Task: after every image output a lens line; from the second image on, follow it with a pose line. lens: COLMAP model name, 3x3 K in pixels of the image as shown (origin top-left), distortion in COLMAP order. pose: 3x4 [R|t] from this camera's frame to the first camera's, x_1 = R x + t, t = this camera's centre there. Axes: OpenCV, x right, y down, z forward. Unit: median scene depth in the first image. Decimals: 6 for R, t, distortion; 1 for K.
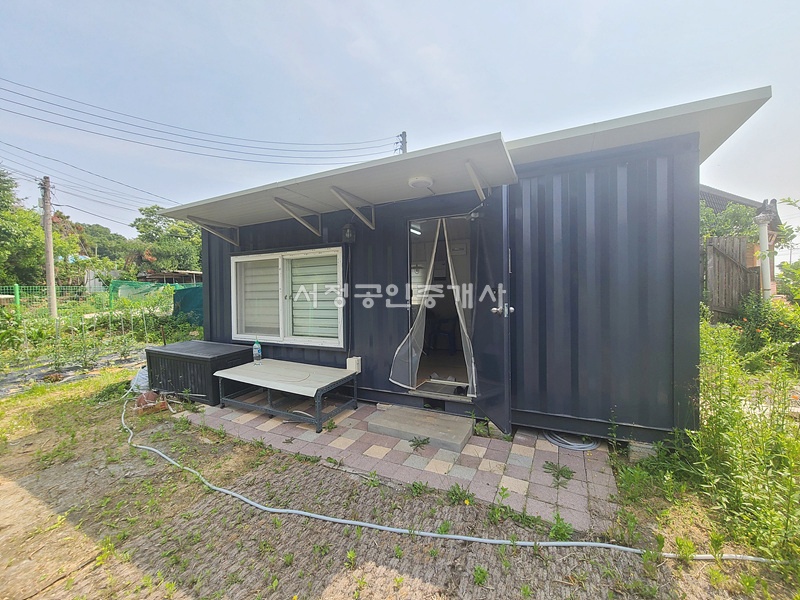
lens RADIAL K [[325.3, 0, 400.1], [0, 325.3, 297.4], [0, 0, 1]] dist [0.004748, -0.003188]
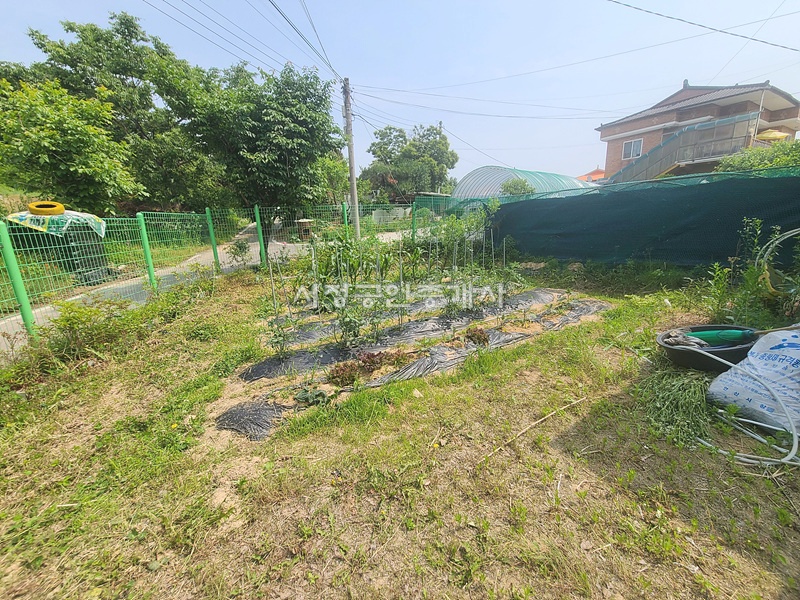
lens RADIAL K [[325.3, 0, 401.4], [0, 325.3, 294.9], [0, 0, 1]] dist [0.004748, -0.003188]
pose [[0.872445, 0.094588, -0.479471, -1.107970], [0.010743, 0.977142, 0.212315, 0.038953], [0.488594, -0.190385, 0.851487, 0.489542]]
